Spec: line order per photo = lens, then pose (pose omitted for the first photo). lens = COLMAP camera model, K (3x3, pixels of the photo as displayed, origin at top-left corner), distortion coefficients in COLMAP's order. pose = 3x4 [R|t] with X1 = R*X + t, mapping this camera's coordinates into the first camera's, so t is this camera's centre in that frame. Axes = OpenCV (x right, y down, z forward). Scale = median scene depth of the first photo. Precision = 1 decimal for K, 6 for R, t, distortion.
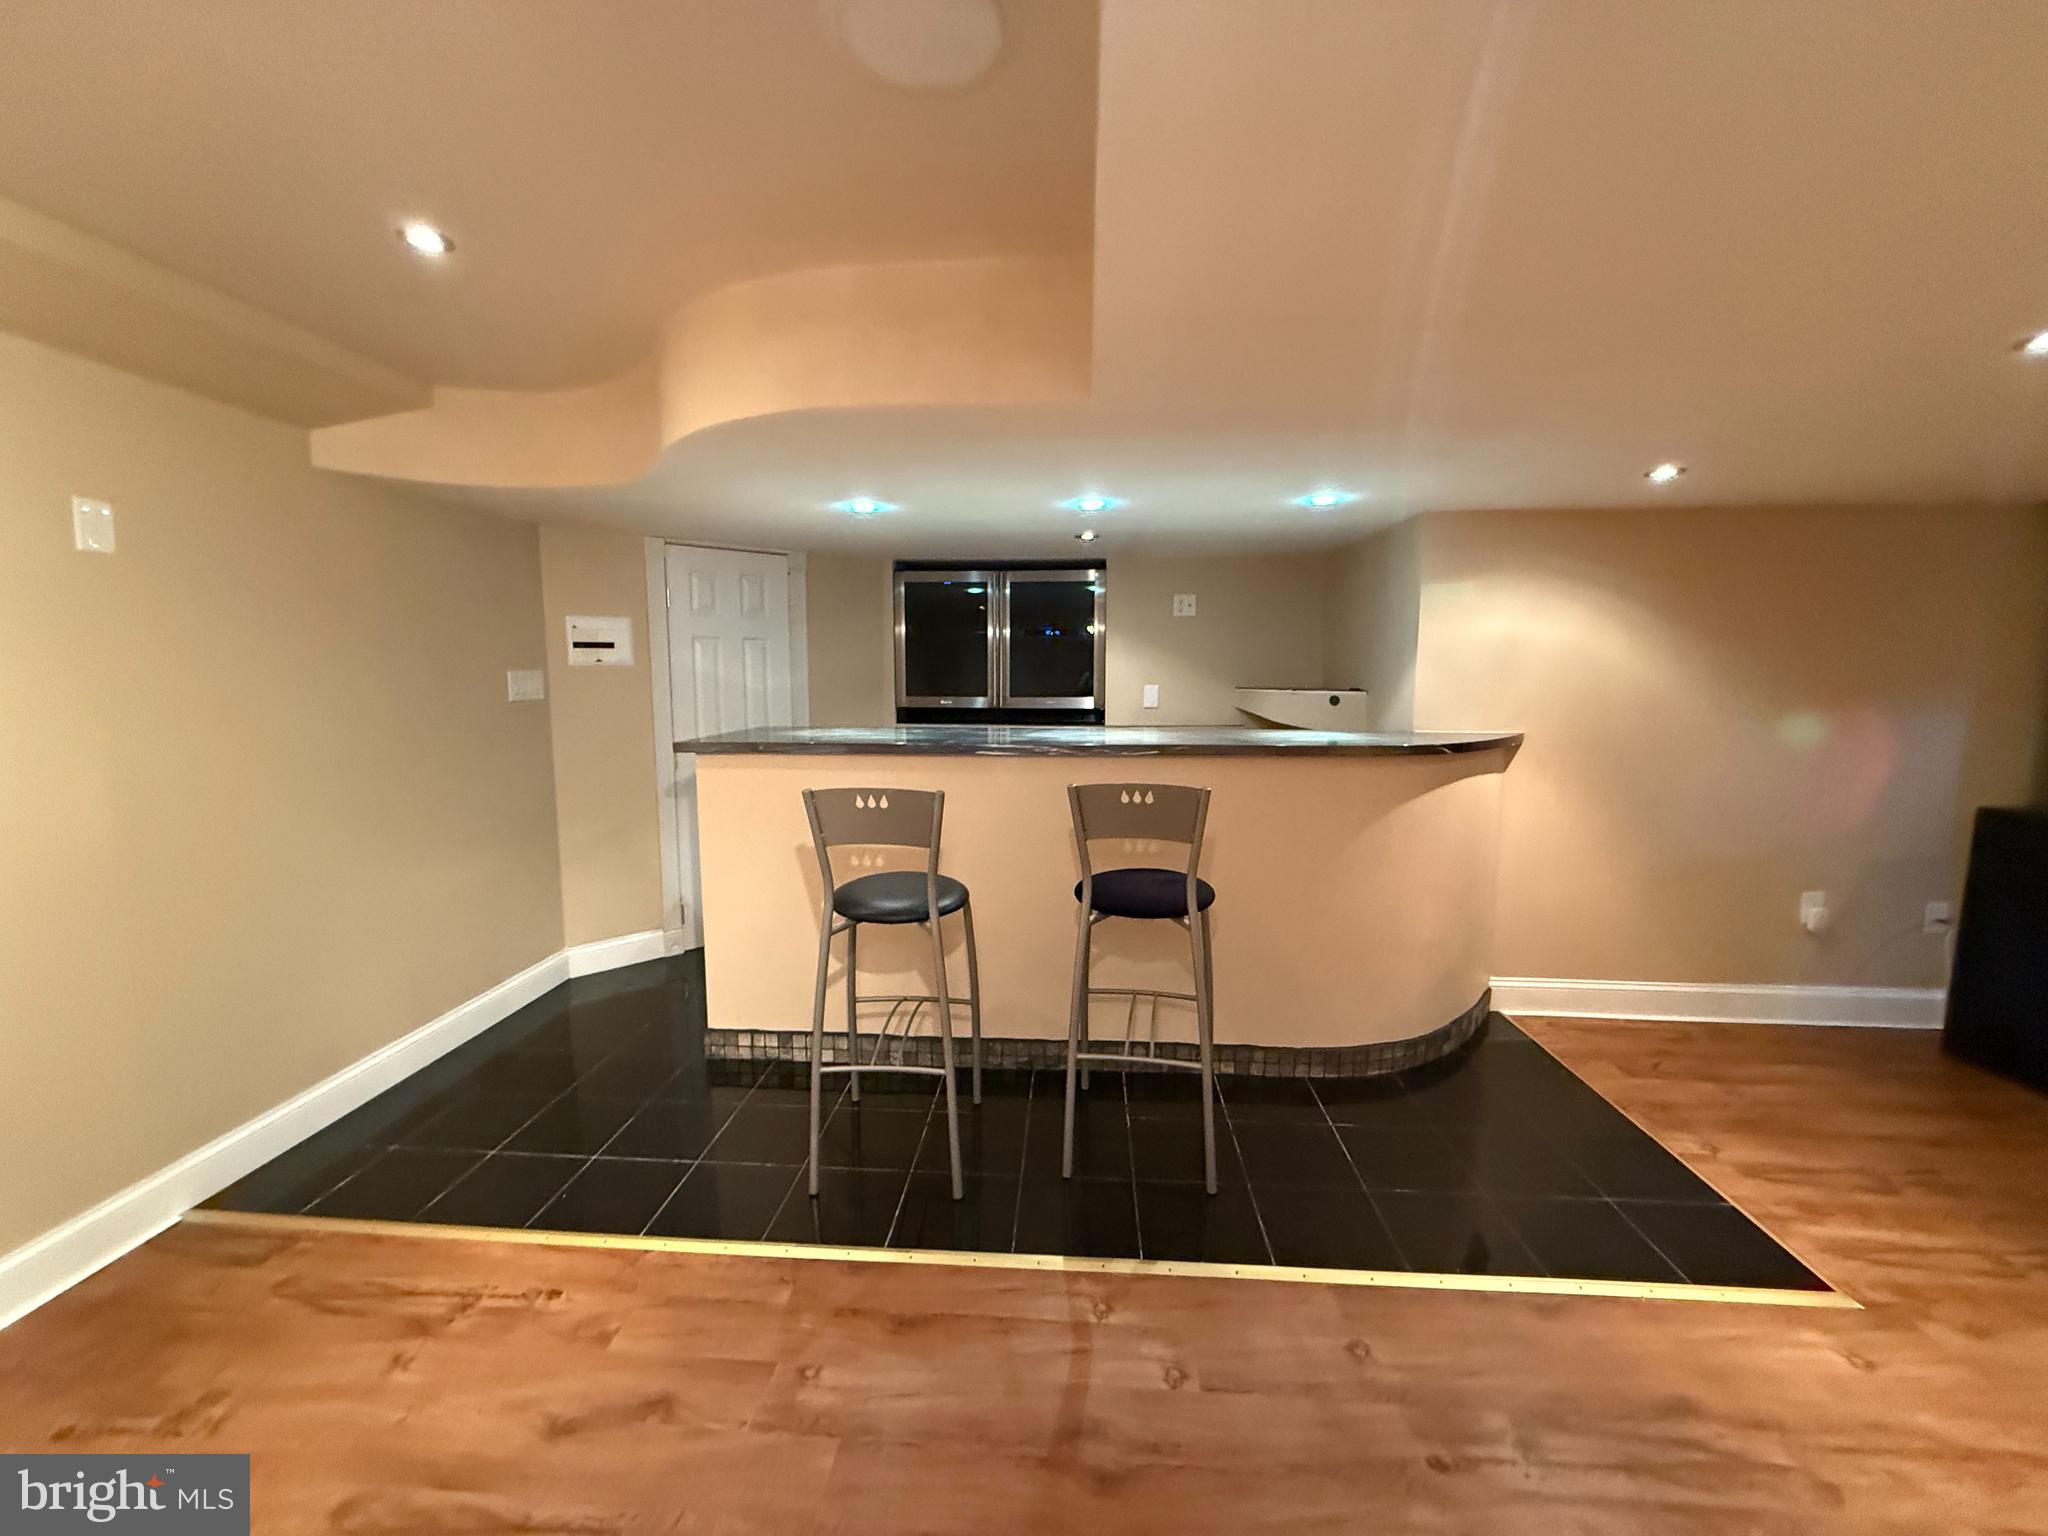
lens RADIAL K [[811.7, 0, 1018.9], [0, 811.7, 771.5], [0, 0, 1]] dist [-0.001288, -0.000035]
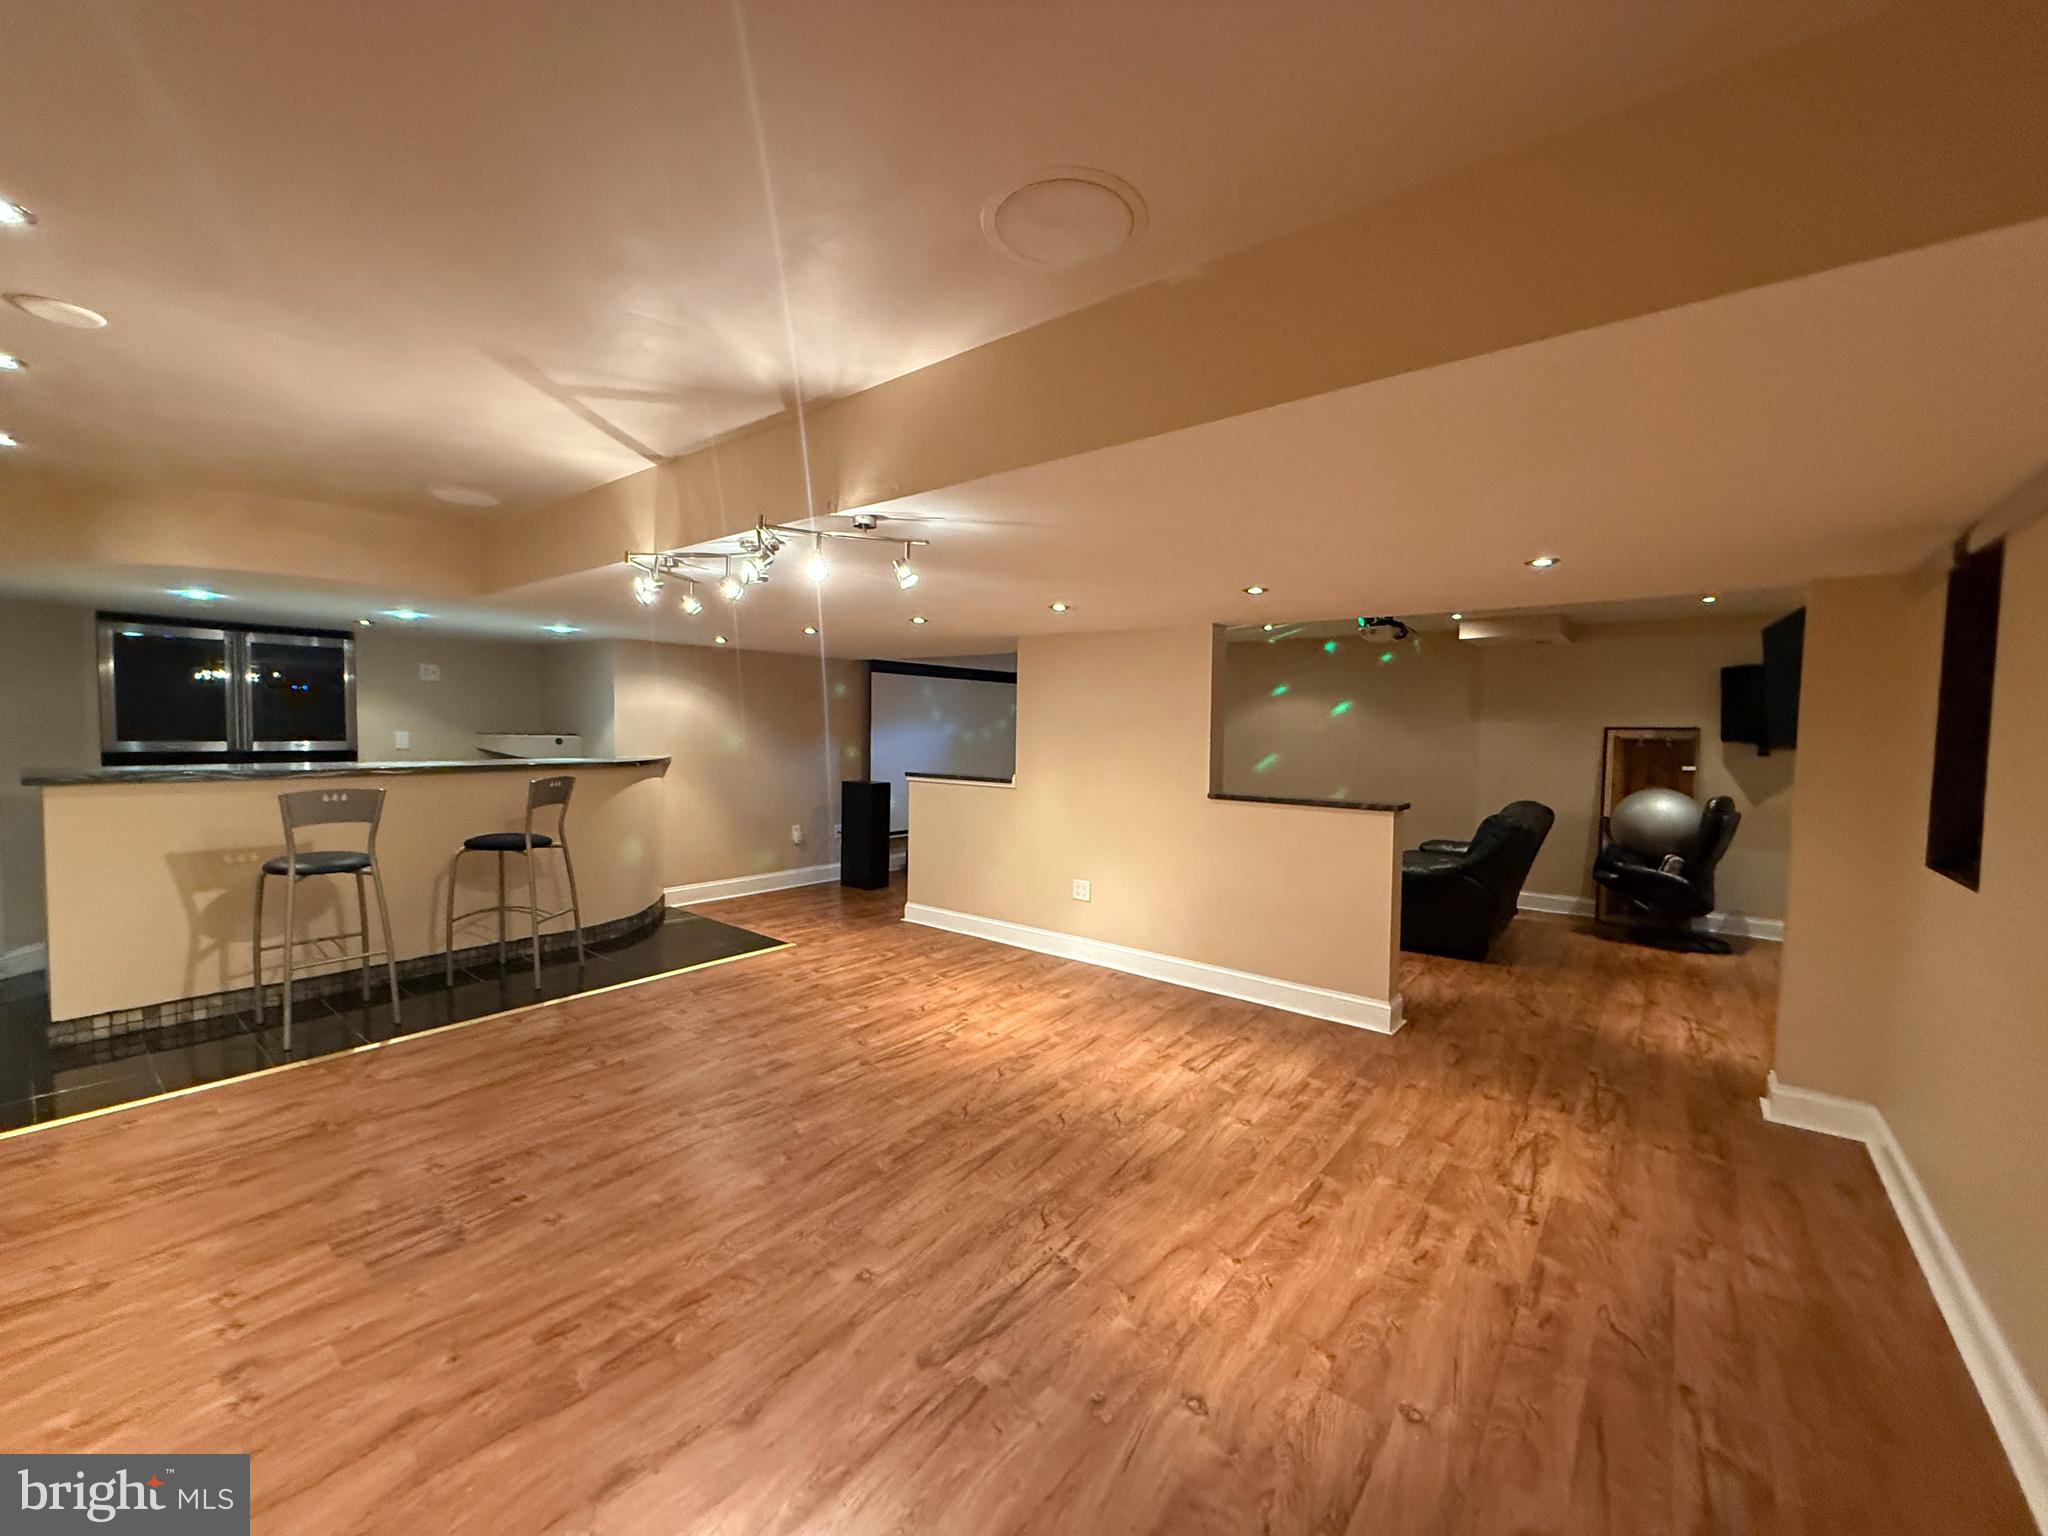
lens RADIAL K [[811.7, 0, 1018.9], [0, 811.7, 771.5], [0, 0, 1]] dist [-0.001288, -0.000035]
pose [[0.561970, -0.037194, 0.826321, -0.446652], [0.085113, 0.996286, -0.013039, 0.073108], [-0.822767, 0.077658, 0.563048, -0.673035]]
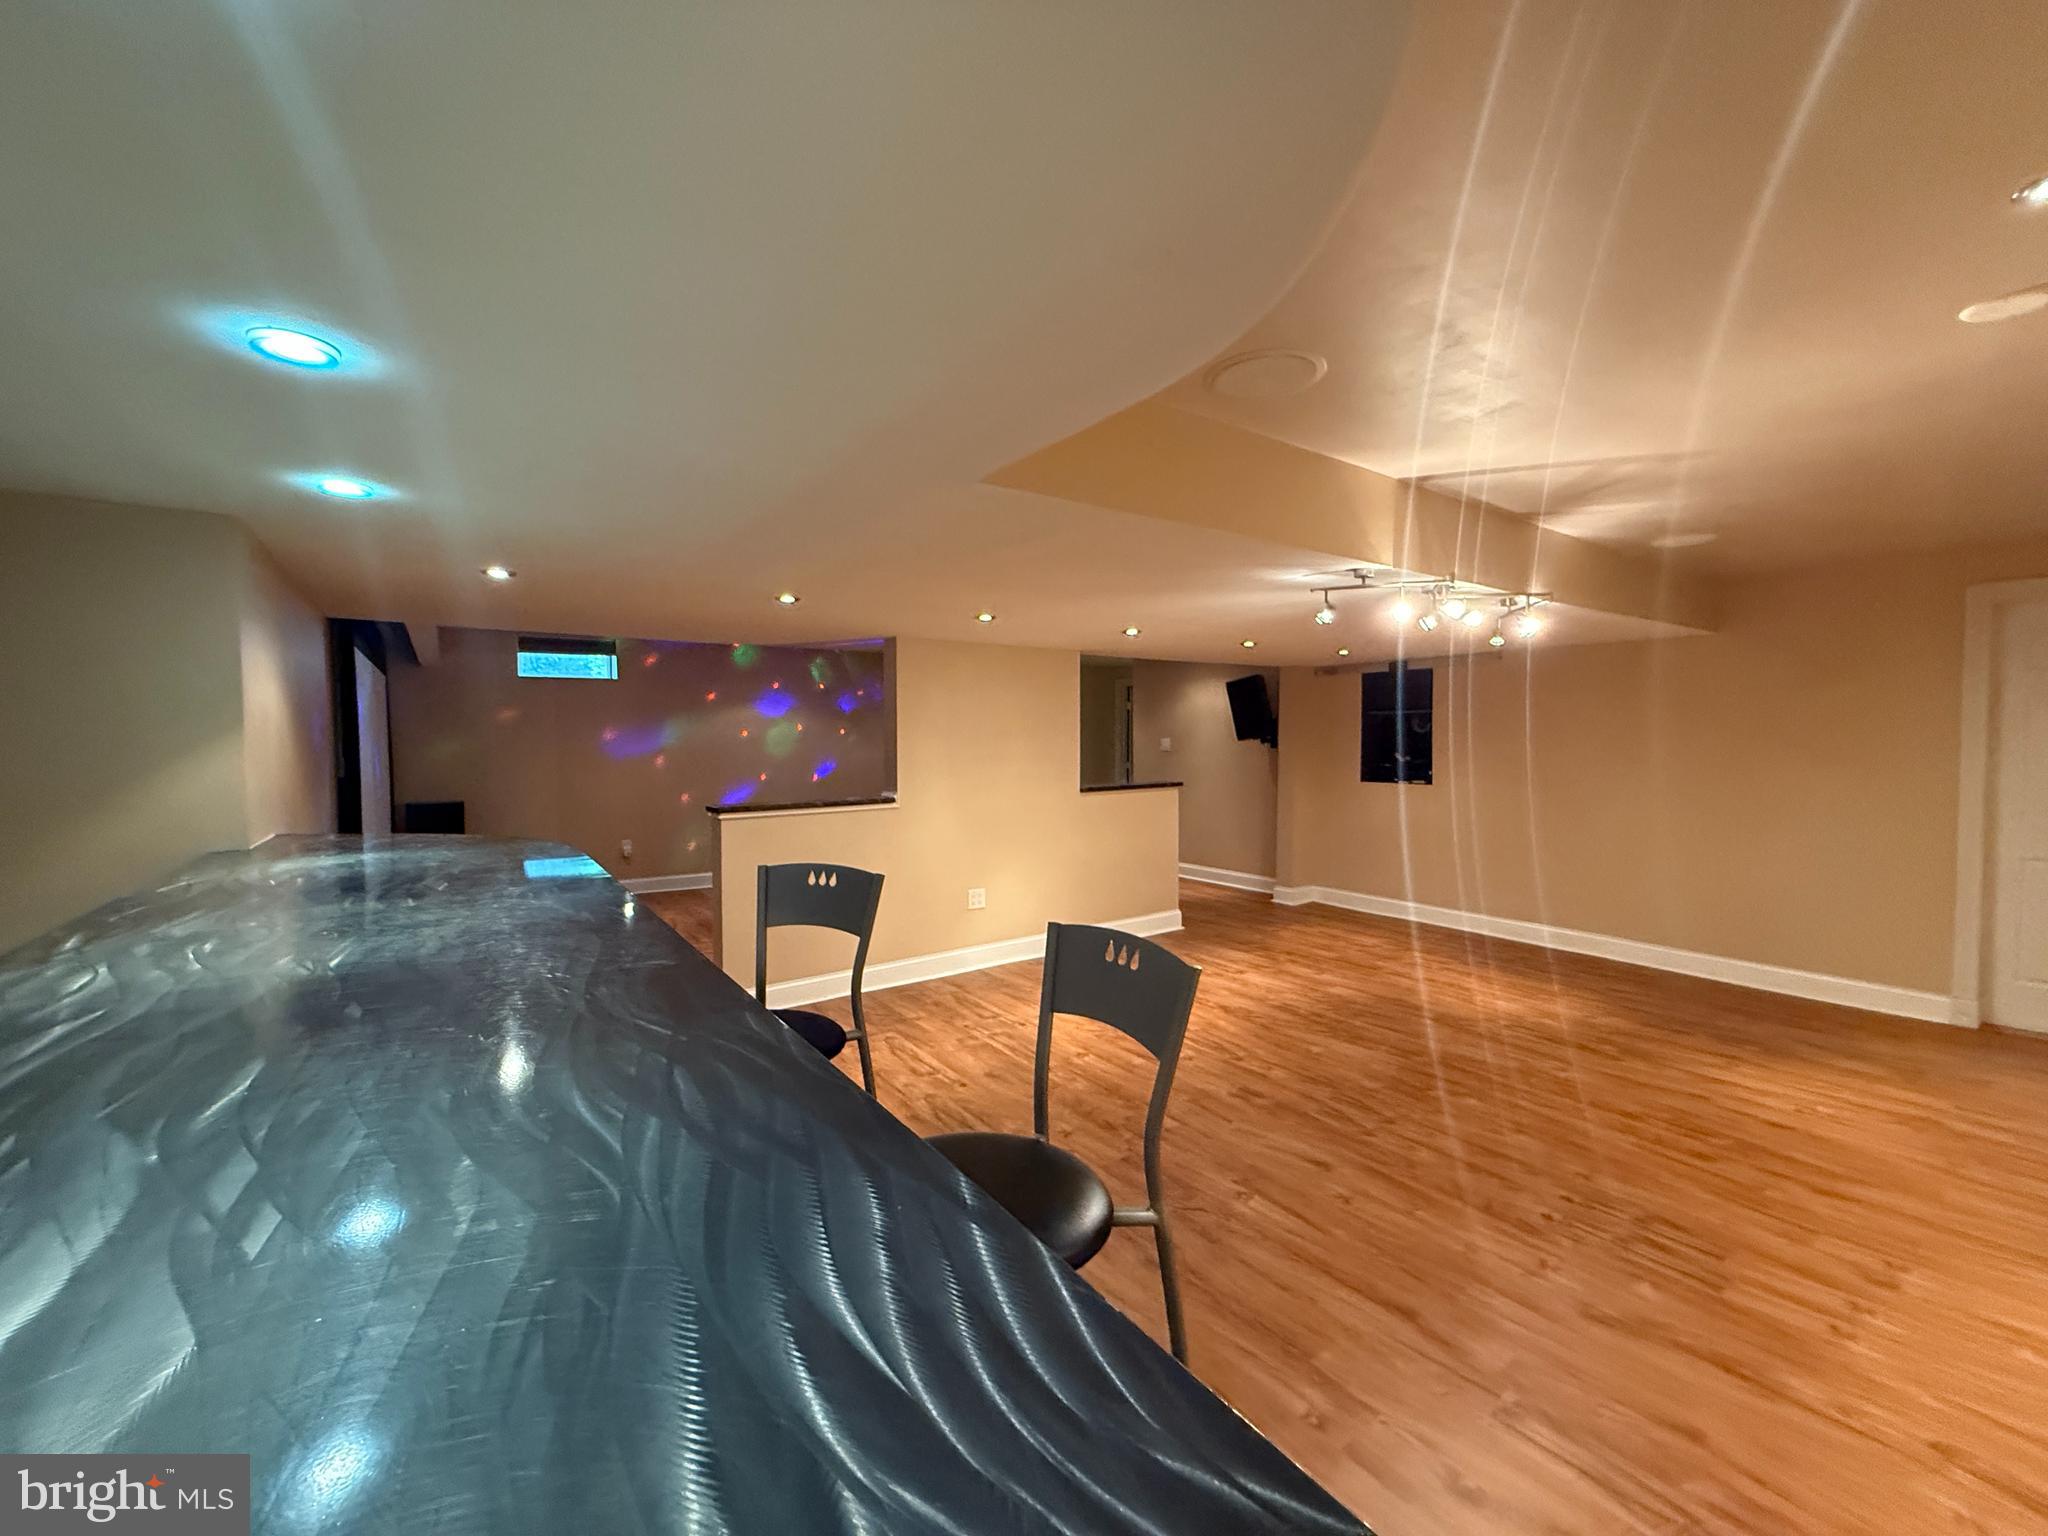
lens RADIAL K [[811.7, 0, 1018.9], [0, 811.7, 771.5], [0, 0, 1]] dist [-0.001288, -0.000035]
pose [[-0.637603, -0.031961, 0.769702, -0.360501], [0.099643, 0.987324, 0.123539, -0.115598], [-0.763894, 0.155464, -0.626336, 0.825019]]
